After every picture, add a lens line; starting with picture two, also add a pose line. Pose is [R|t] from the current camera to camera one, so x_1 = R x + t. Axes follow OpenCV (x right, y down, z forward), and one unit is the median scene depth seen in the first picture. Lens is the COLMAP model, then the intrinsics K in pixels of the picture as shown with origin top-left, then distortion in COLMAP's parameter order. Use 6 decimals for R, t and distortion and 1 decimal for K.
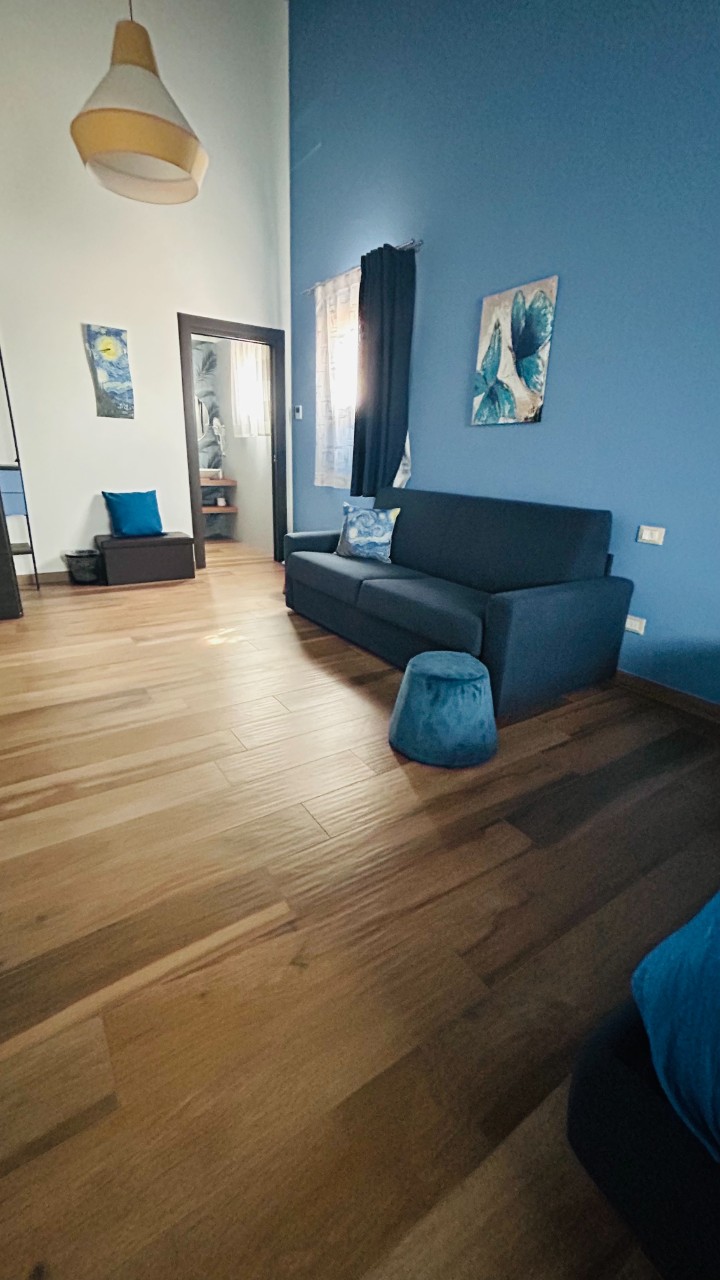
lens RADIAL K [[523.9, 0, 351.5], [0, 523.9, 636.5], [0, 0, 1]] dist [0.000096, 0.001358]
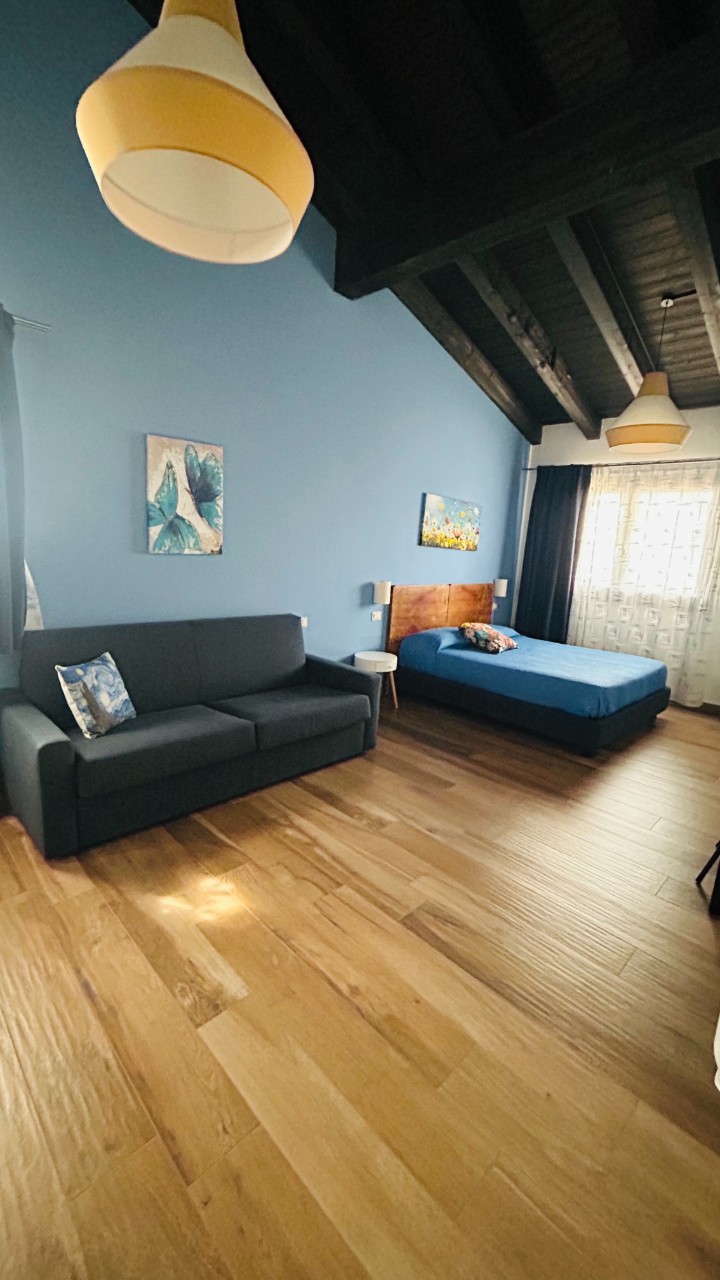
lens RADIAL K [[523.9, 0, 352.4], [0, 523.9, 645.7], [0, 0, 1]] dist [0.000096, 0.001358]
pose [[-0.180620, -0.236197, 0.954771, -0.887864], [0.258746, 0.925132, 0.277813, -0.456218], [-0.948908, 0.297222, -0.105982, 0.869649]]
